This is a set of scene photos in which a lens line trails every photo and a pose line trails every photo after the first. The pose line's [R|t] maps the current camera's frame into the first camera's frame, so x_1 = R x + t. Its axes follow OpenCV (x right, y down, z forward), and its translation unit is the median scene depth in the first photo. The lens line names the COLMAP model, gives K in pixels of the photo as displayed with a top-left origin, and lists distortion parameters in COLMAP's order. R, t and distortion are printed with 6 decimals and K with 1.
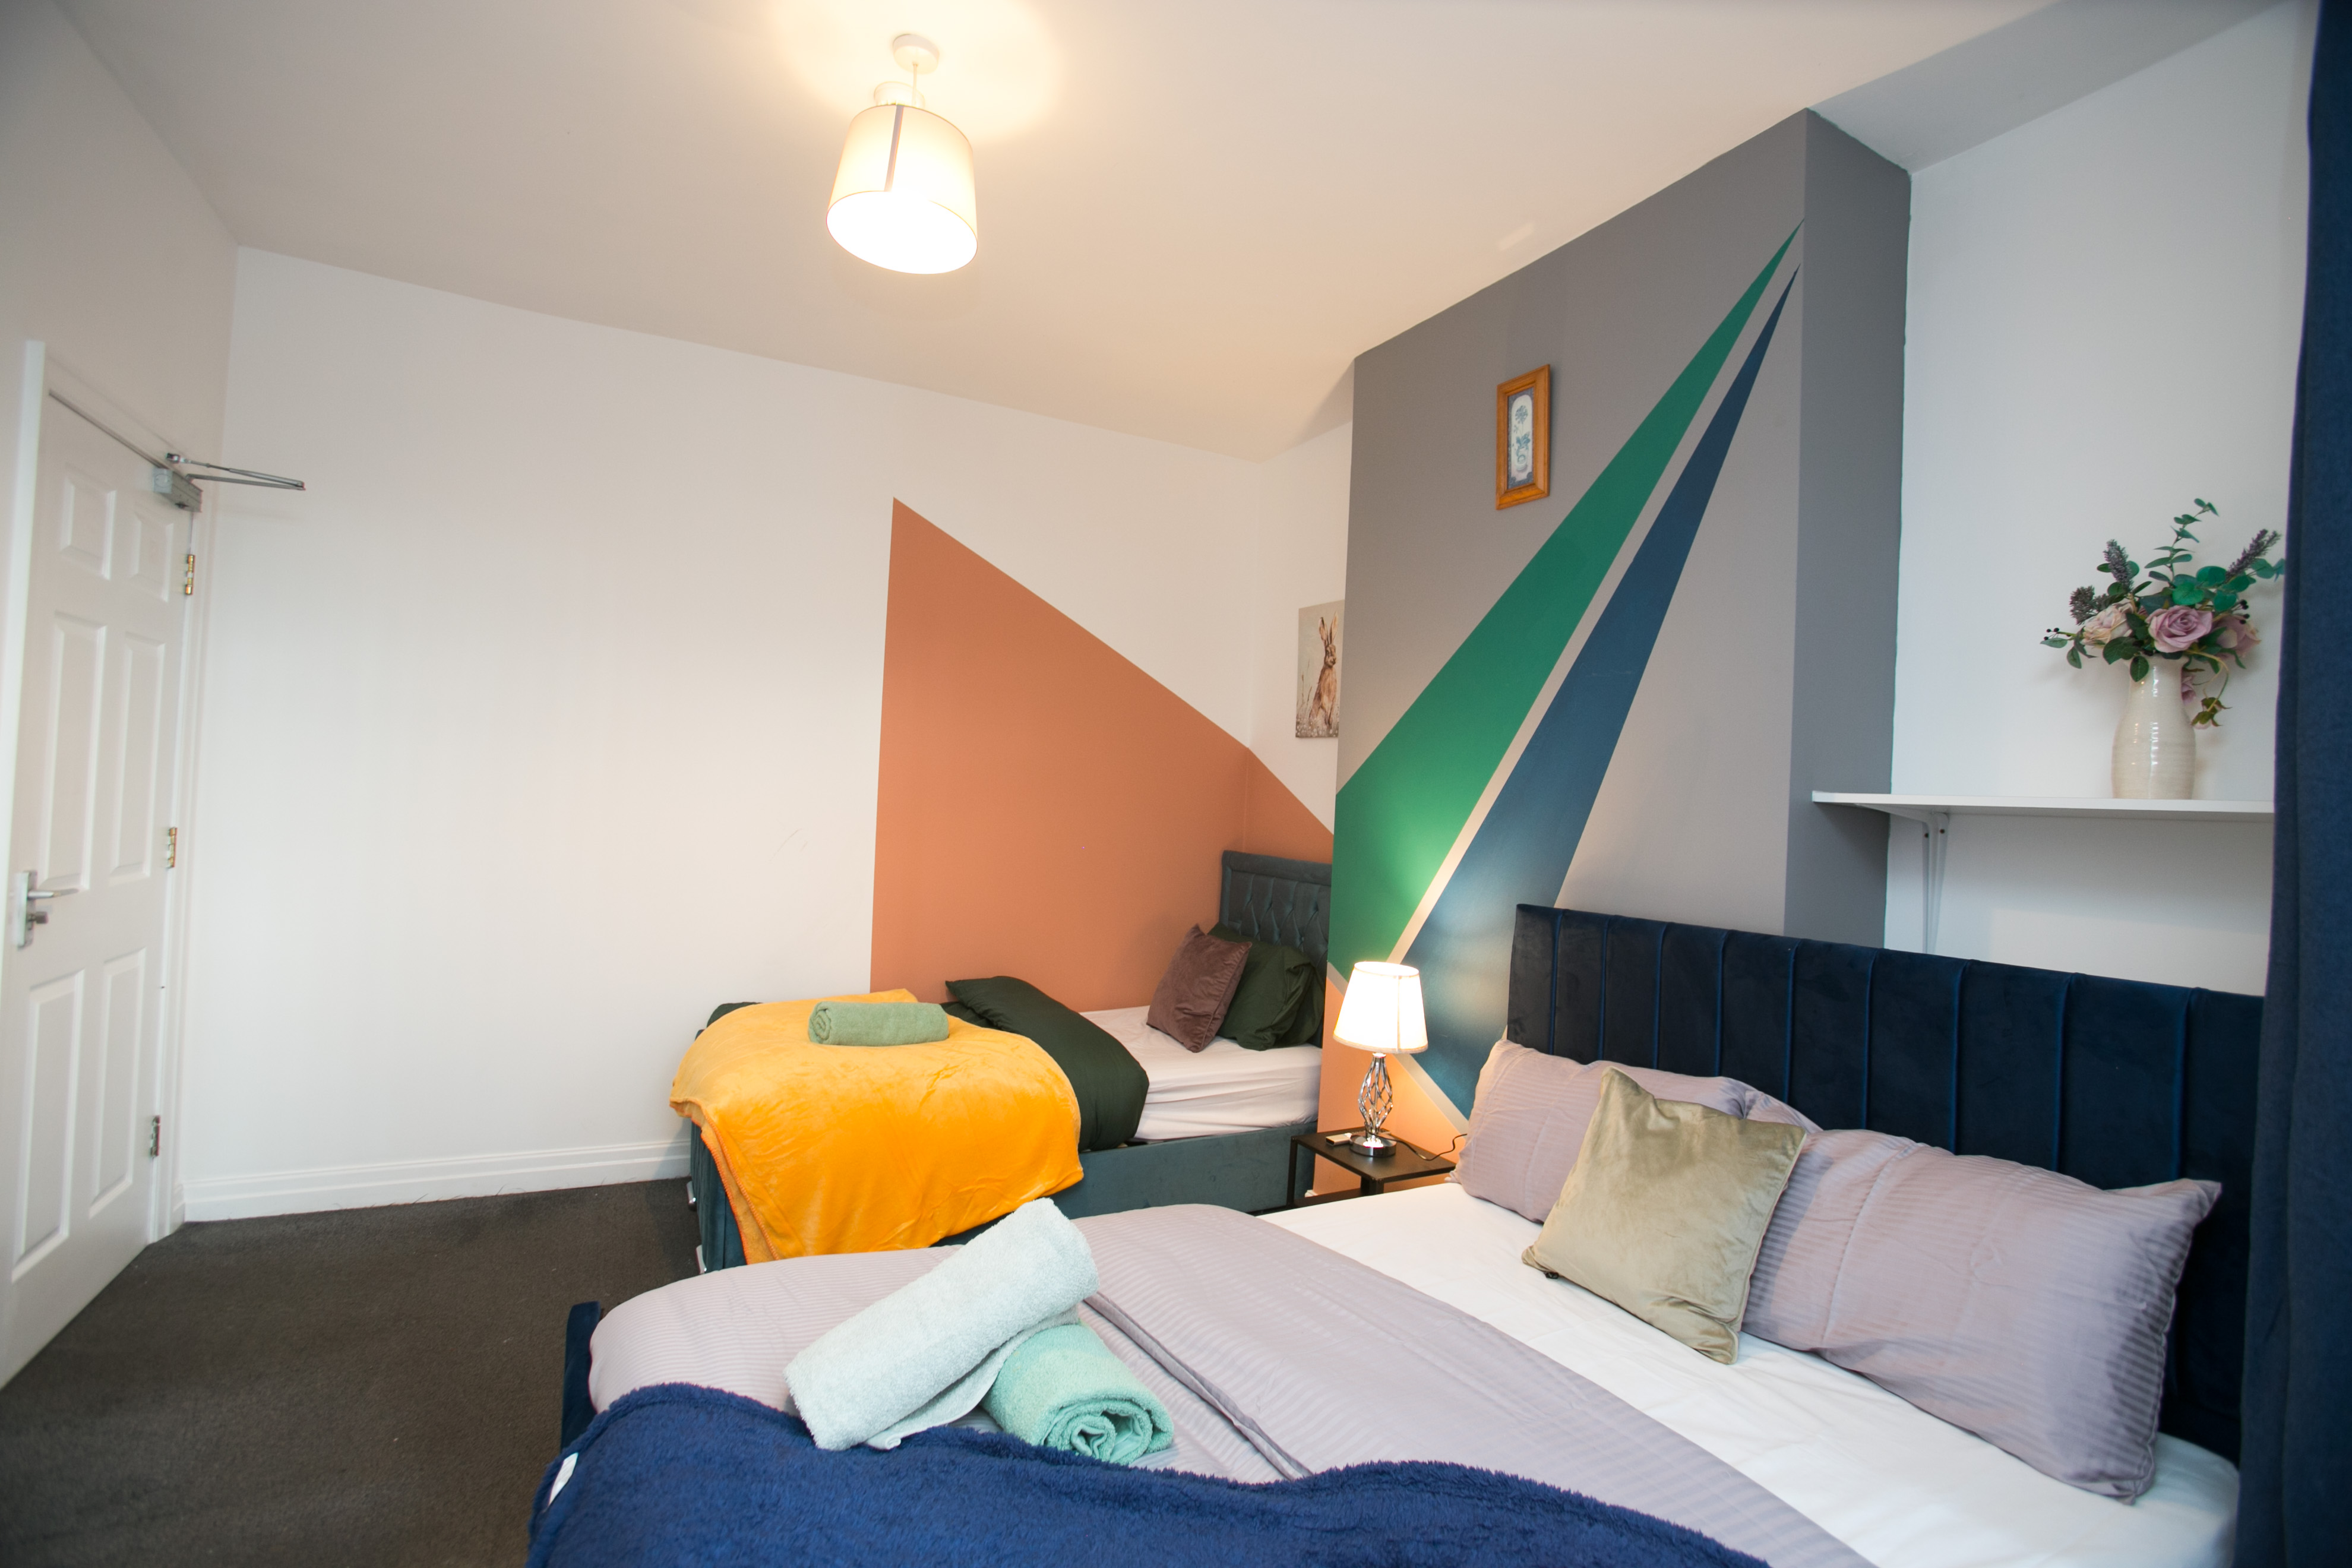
lens RADIAL K [[1096.7, 0, 1166.0], [0, 1096.7, 782.9], [0, 0, 1]] dist [-0.059902, 0.027074]
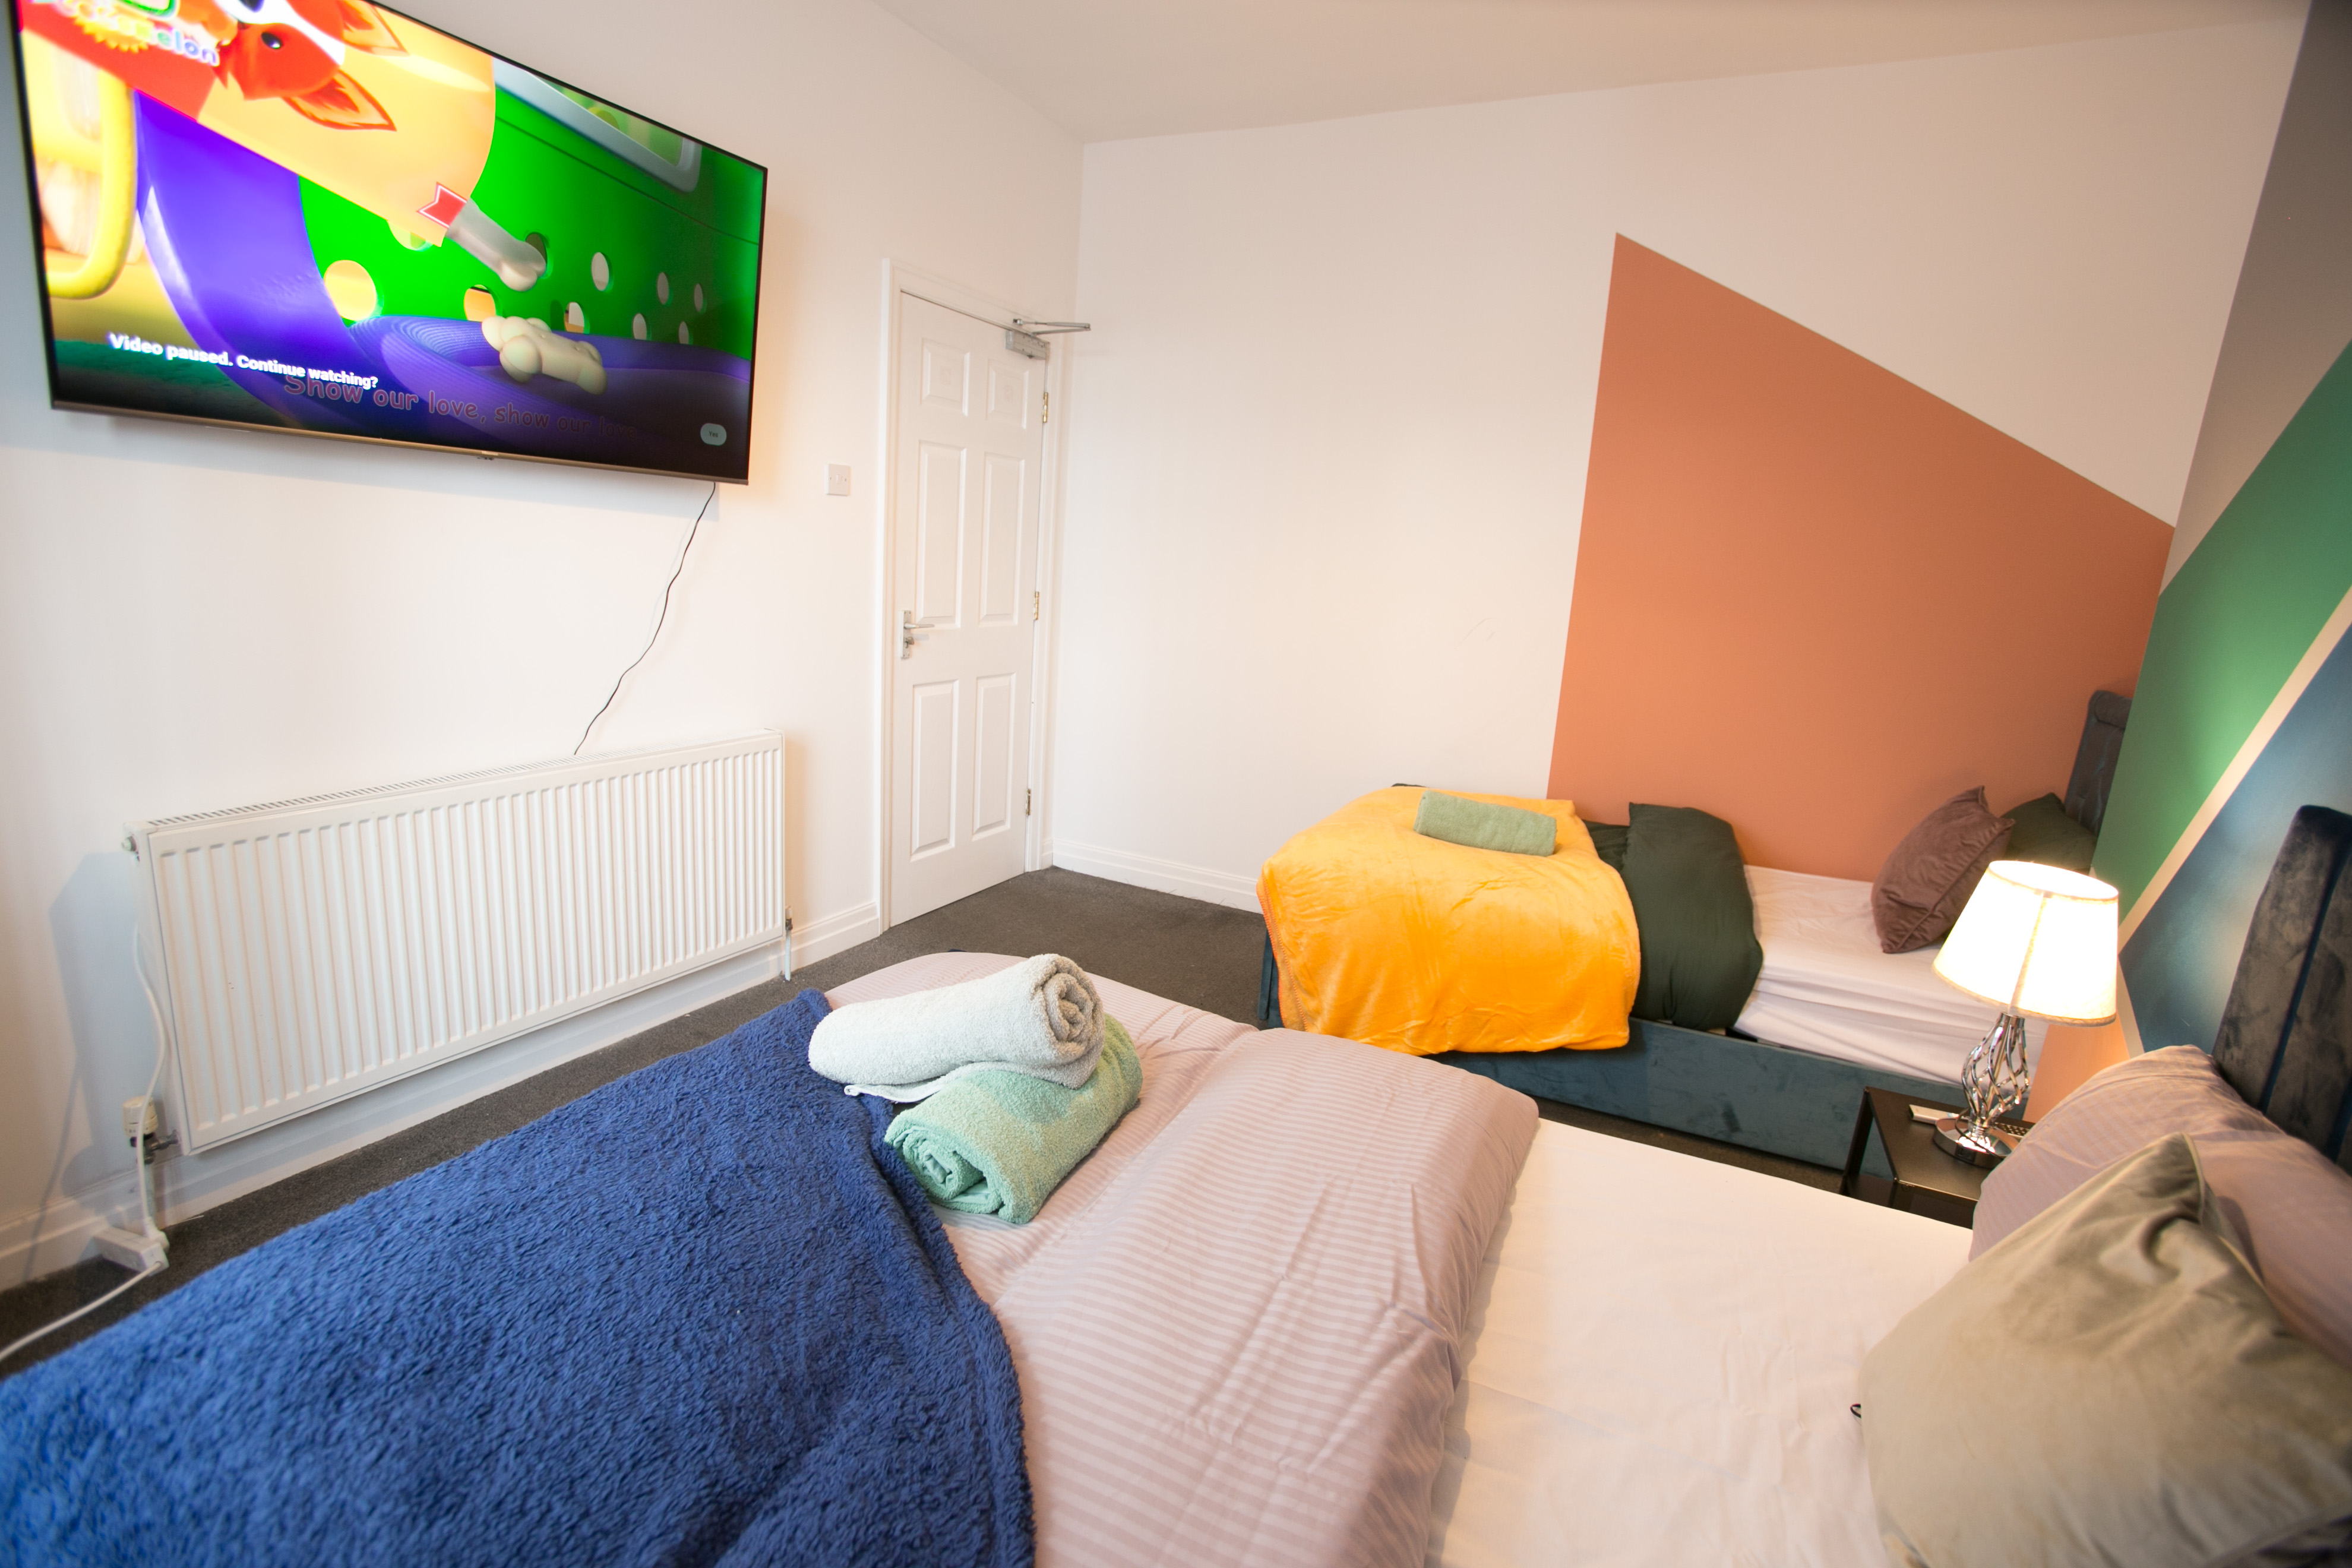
lens RADIAL K [[1096.7, 0, 1166.0], [0, 1096.7, 782.9], [0, 0, 1]] dist [-0.059902, 0.027074]
pose [[0.587725, 0.162180, -0.792639, 0.367274], [-0.022338, 0.982582, 0.184481, 0.020256], [0.808752, -0.090718, 0.581111, 0.267717]]
